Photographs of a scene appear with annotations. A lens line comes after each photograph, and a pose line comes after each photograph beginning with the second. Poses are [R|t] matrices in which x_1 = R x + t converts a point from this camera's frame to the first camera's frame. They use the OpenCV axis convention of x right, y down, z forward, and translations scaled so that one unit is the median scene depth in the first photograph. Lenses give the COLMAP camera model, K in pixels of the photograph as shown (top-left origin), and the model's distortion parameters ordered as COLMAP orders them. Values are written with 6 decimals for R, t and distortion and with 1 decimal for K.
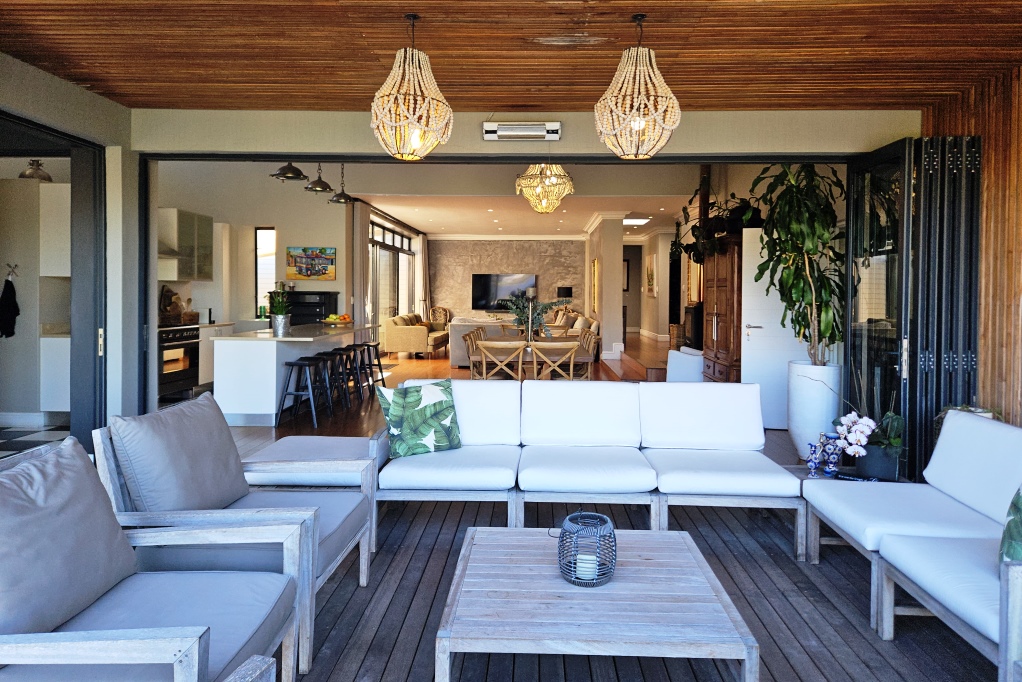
lens RADIAL K [[686.4, 0, 516.5], [0, 686.4, 303.5], [0, 0, 1]] dist [0.073066, -0.052293]
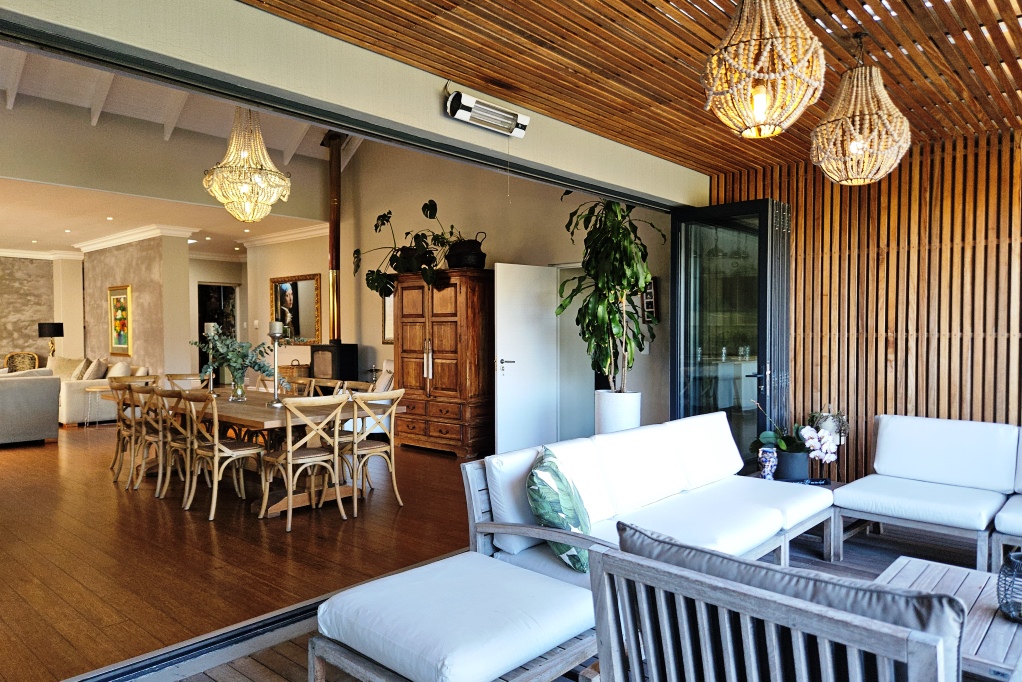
lens RADIAL K [[686.4, 0, 516.5], [0, 686.4, 303.5], [0, 0, 1]] dist [0.073066, -0.052293]
pose [[0.637915, 0.024773, 0.769708, -0.184405], [0.015931, 0.998844, -0.045351, -0.002527], [-0.769942, 0.041193, 0.636783, 0.146779]]
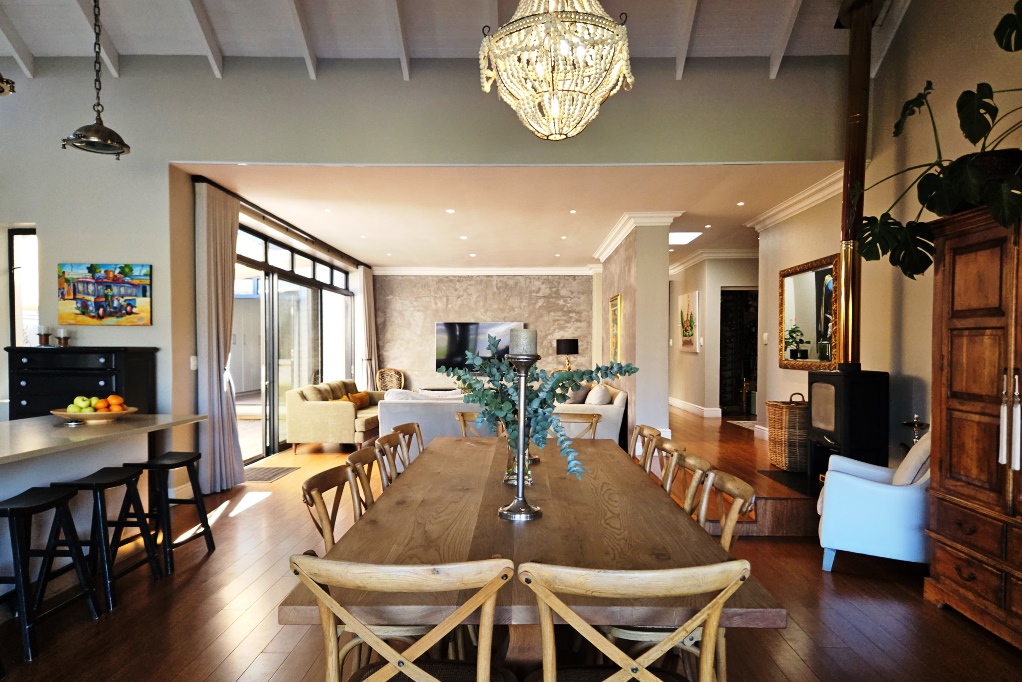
lens RADIAL K [[686.5, 0, 516.4], [0, 686.5, 369.2], [0, 0, 1]] dist [0.055577, -0.050437]
pose [[0.999759, -0.006829, 0.020882, 0.004969], [0.006528, 0.999875, 0.014426, -0.004048], [-0.020977, -0.014287, 0.999678, 0.311183]]
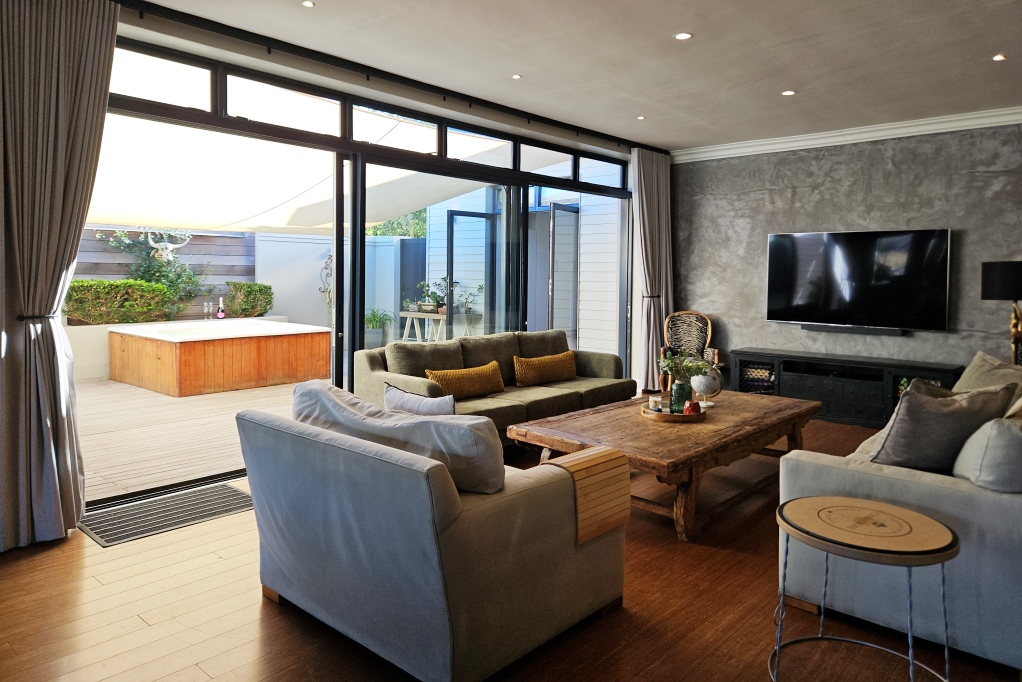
lens RADIAL K [[686.4, 0, 516.5], [0, 686.4, 303.5], [0, 0, 1]] dist [0.073066, -0.052293]
pose [[0.774622, 0.027213, -0.631838, 0.092952], [-0.012458, 0.999537, 0.027776, -0.012543], [0.632301, -0.013645, 0.774602, 0.652212]]
